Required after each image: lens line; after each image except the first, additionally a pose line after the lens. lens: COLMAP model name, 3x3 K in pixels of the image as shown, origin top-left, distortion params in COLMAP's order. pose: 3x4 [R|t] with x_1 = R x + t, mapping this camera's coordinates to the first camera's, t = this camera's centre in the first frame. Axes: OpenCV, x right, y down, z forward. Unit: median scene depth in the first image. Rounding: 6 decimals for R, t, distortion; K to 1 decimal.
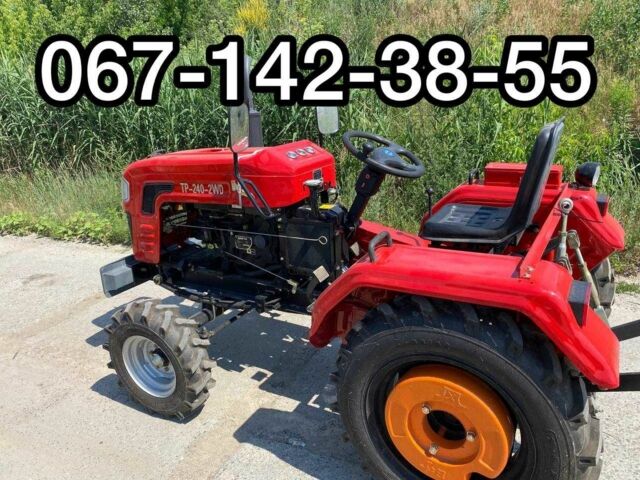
lens RADIAL K [[510.2, 0, 319.9], [0, 510.2, 247.2], [0, 0, 1]] dist [0.002524, -0.004643]
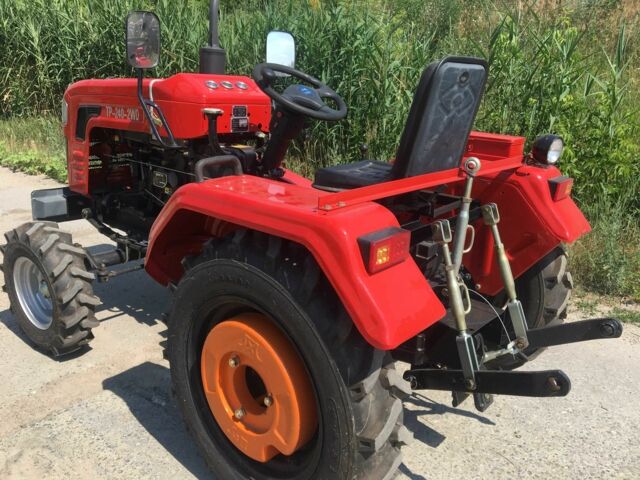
lens RADIAL K [[559.8, 0, 320.0], [0, 559.8, 240.0], [0, 0, 1]] dist [0.021823, -0.000410]
pose [[0.978608, 0.155562, -0.134637, 0.313104], [-0.158712, 0.987240, -0.012921, 0.073239], [0.130909, 0.034013, 0.990811, 0.055452]]
